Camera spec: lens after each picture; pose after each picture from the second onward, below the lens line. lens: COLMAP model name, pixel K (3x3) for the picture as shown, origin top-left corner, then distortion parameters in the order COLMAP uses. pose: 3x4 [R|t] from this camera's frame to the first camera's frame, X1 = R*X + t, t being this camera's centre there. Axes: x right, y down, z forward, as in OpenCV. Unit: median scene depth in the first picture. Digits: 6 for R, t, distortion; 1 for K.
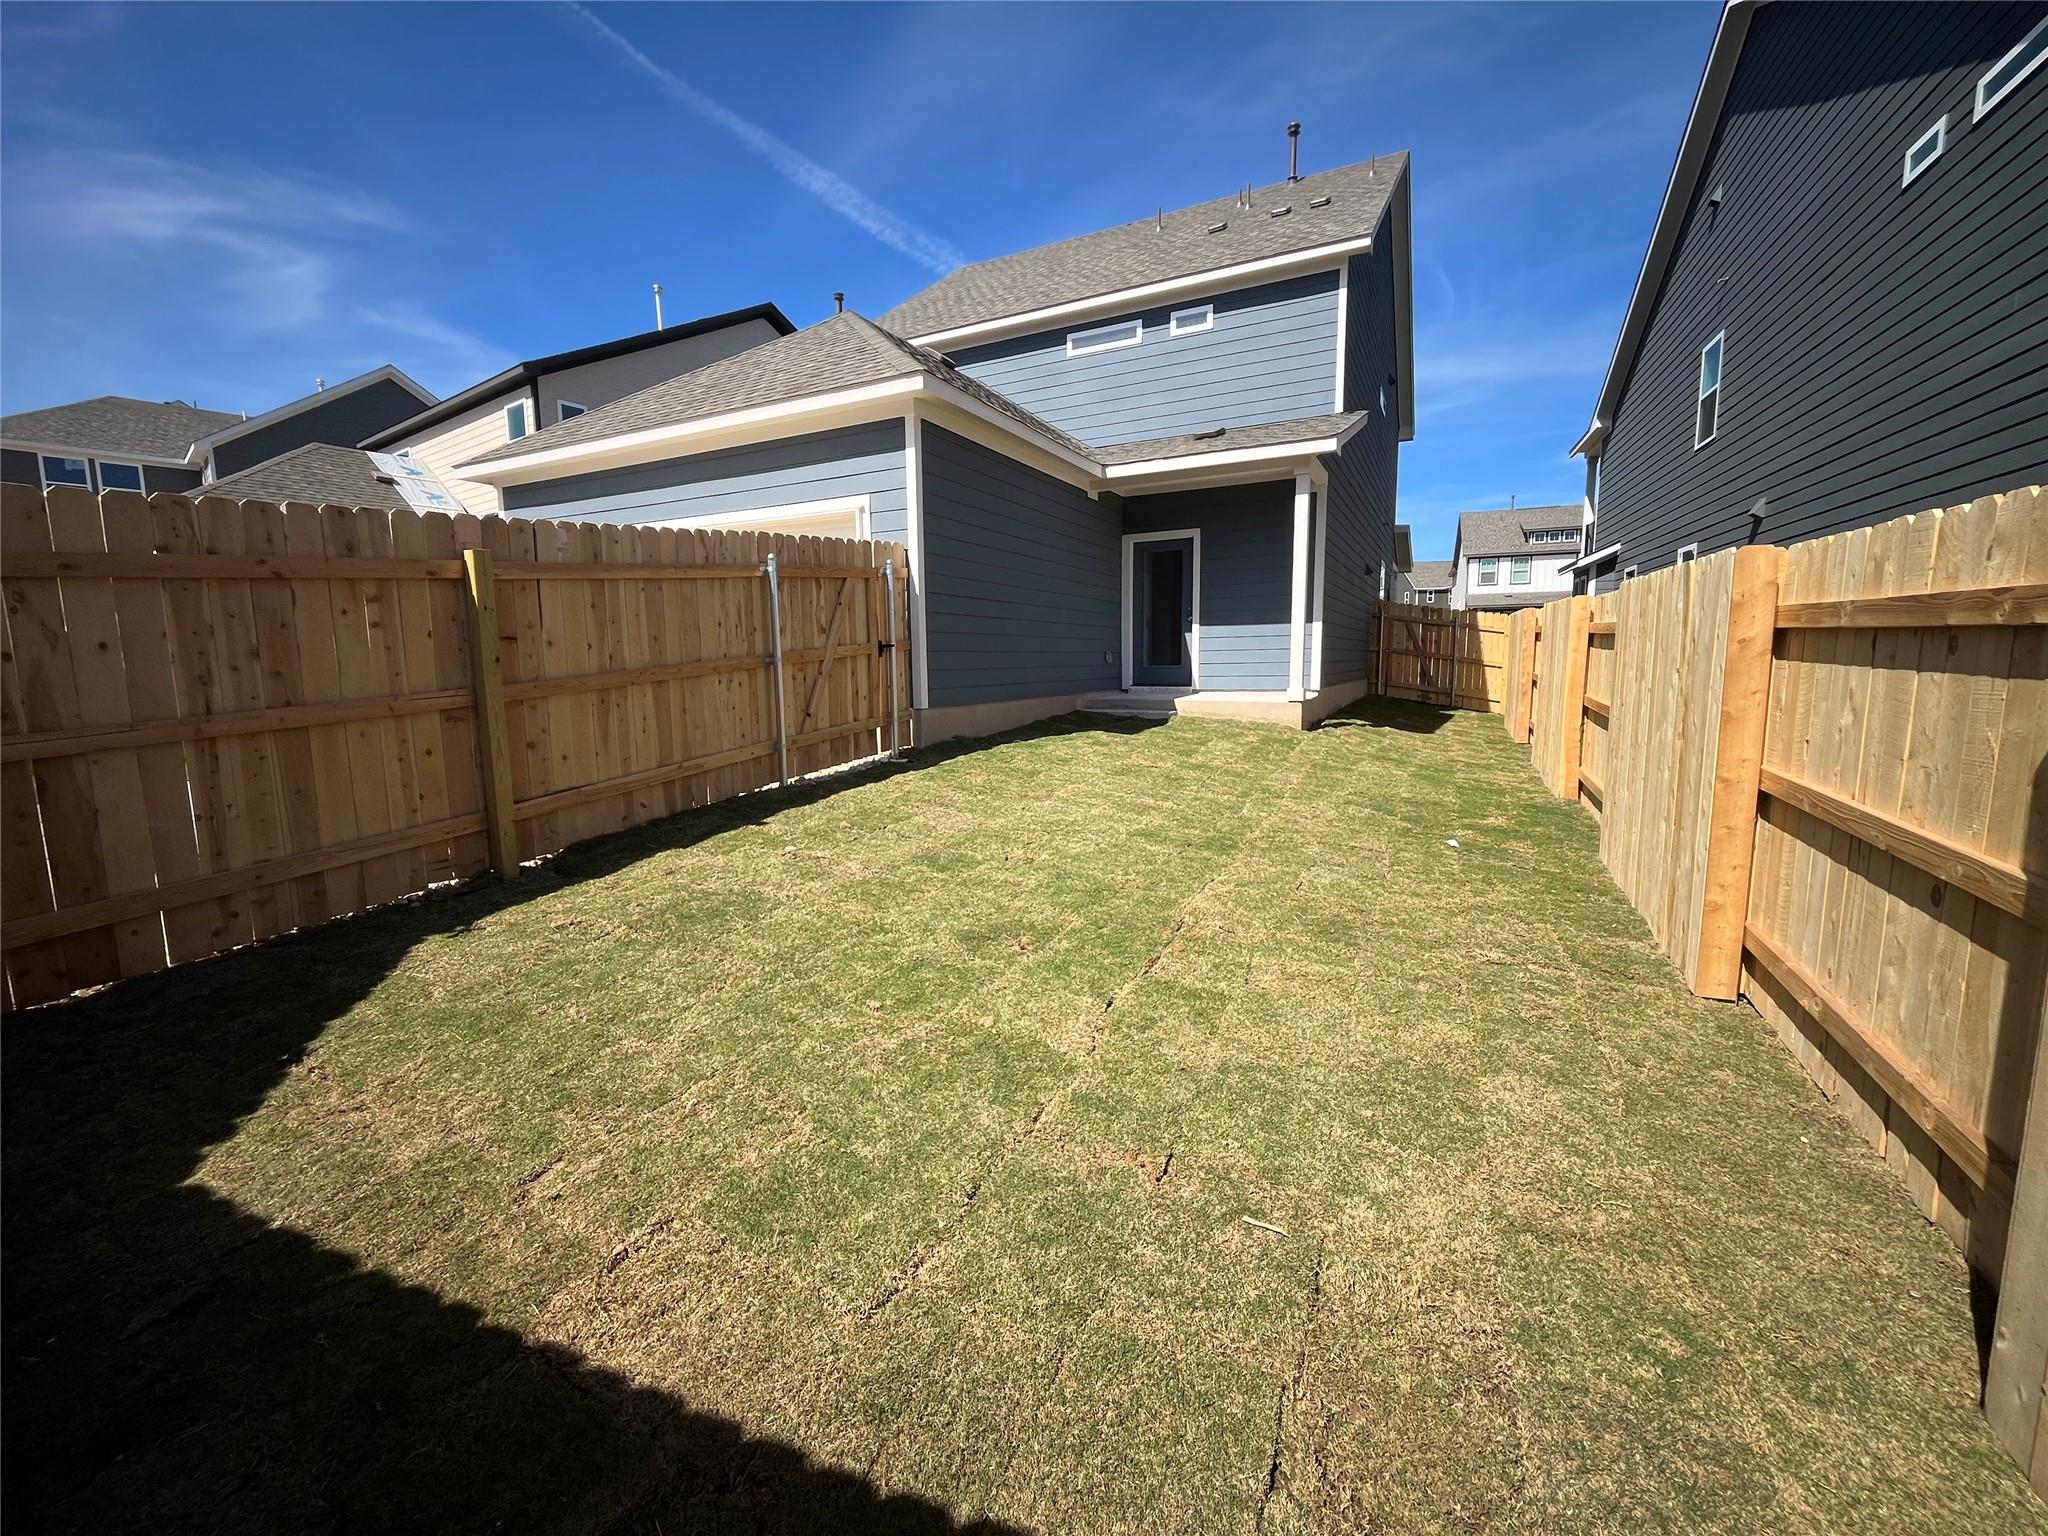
lens RADIAL K [[838.1, 0, 1019.6], [0, 838.1, 766.4], [0, 0, 1]] dist [-0.004043, 0.000624]
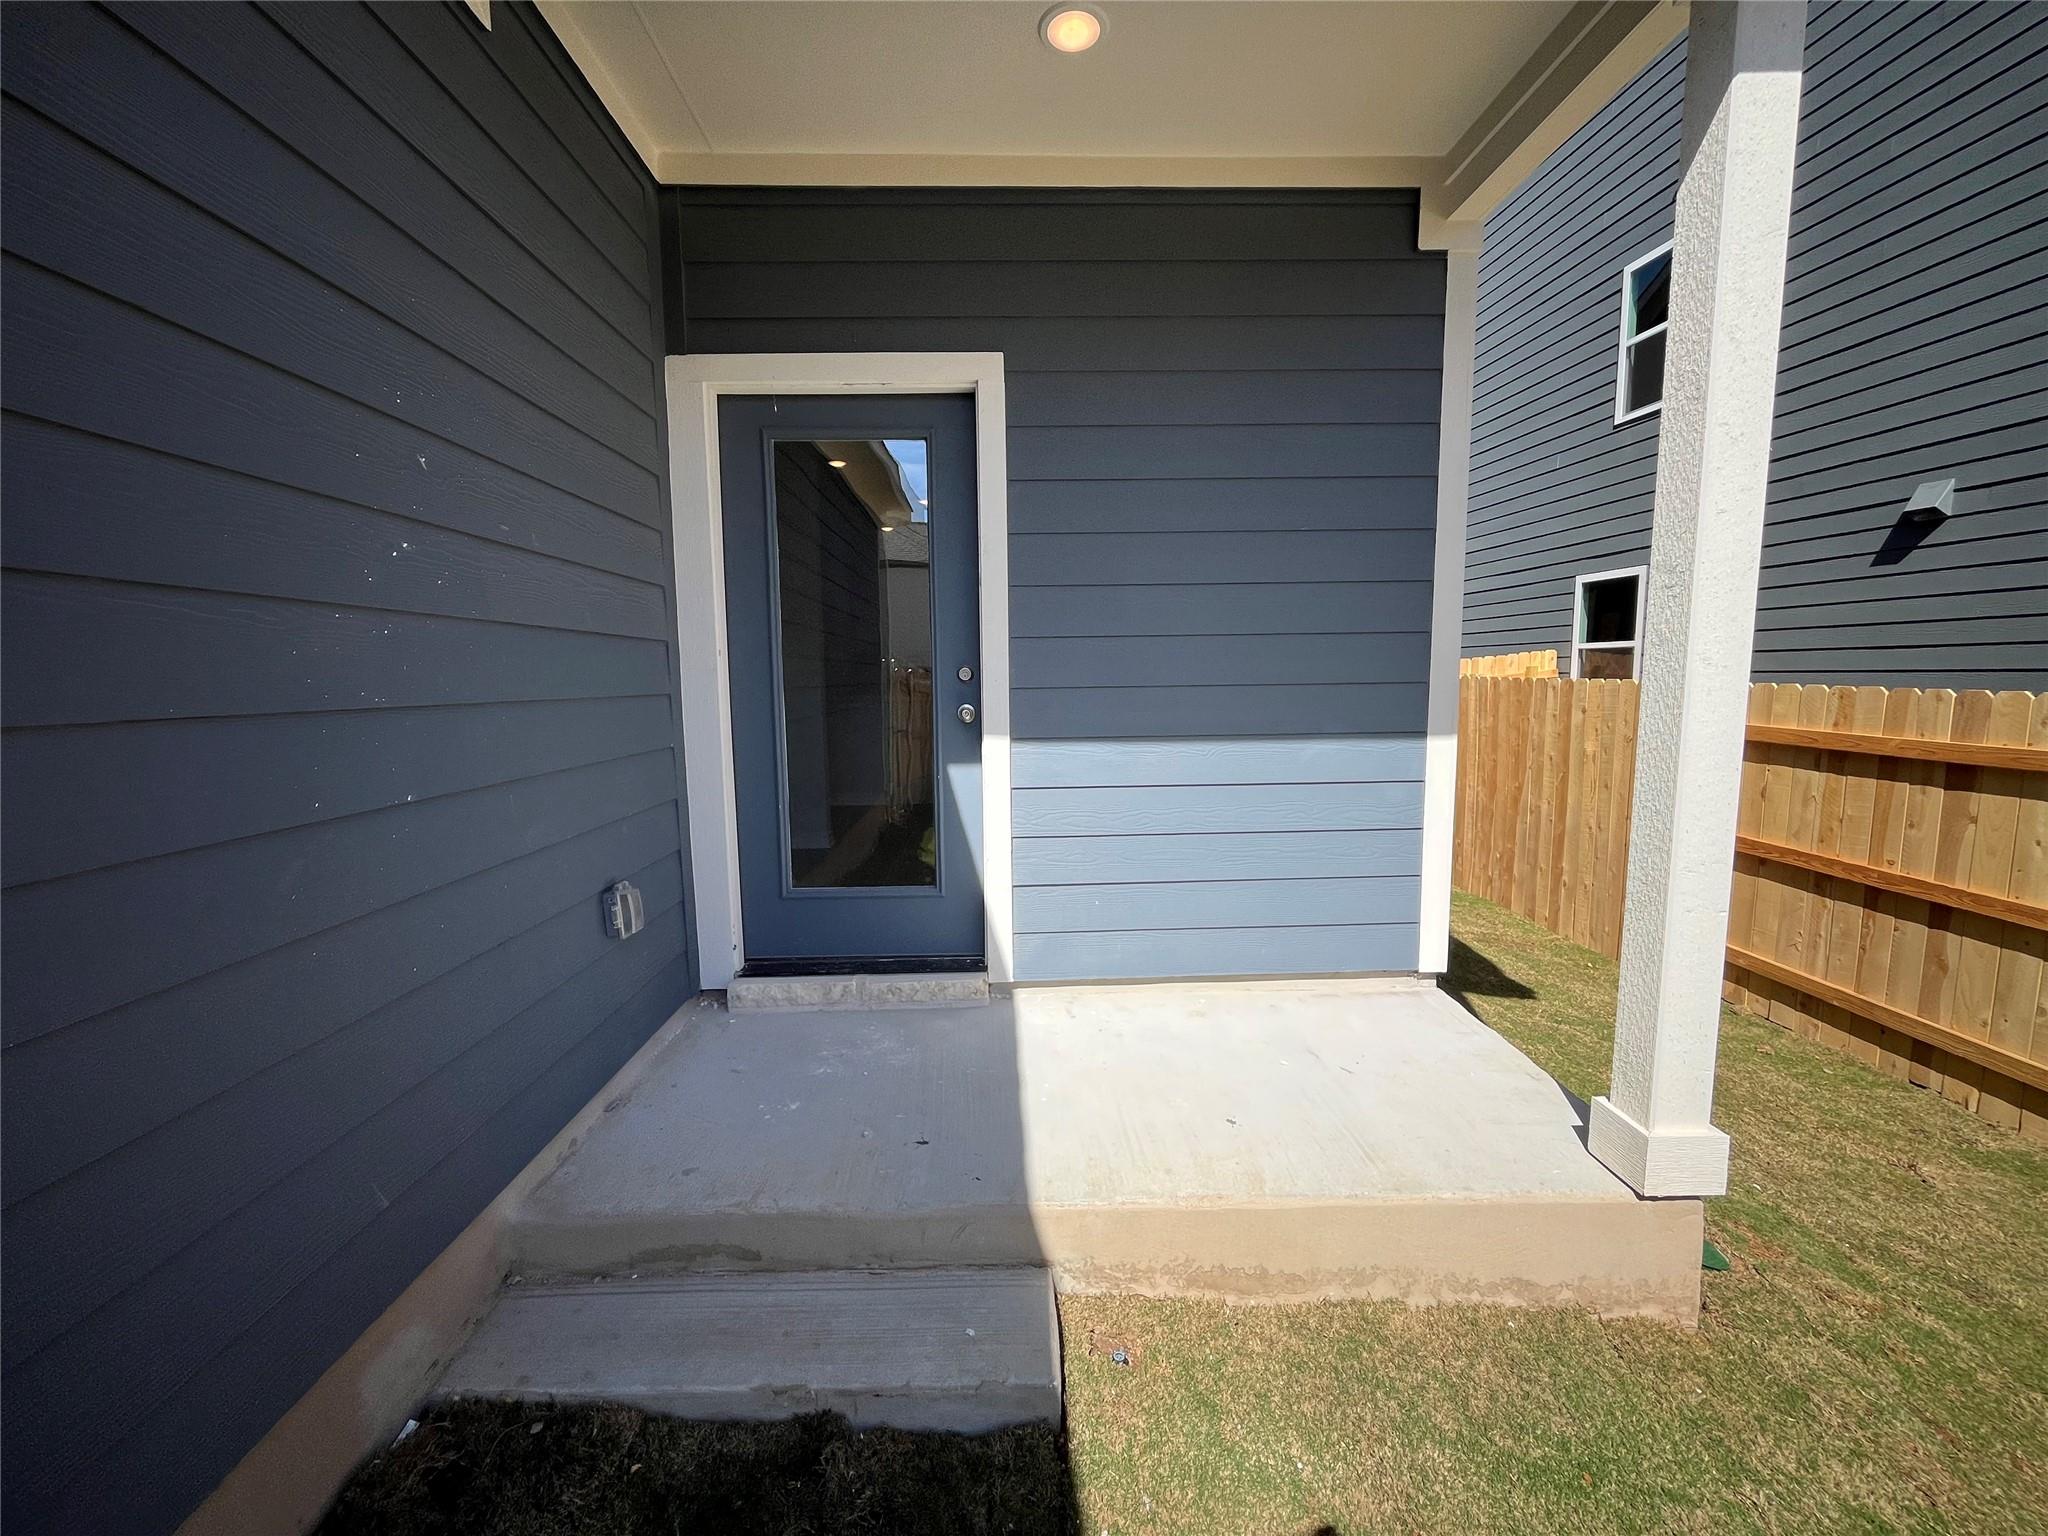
lens RADIAL K [[838.1, 0, 1041.3], [0, 838.1, 762.9], [0, 0, 1]] dist [-0.004043, 0.000624]
pose [[0.867860, -0.048505, 0.494436, 0.094613], [0.059523, 0.998205, -0.006553, -0.157287], [-0.493231, 0.035117, 0.869189, 0.764385]]
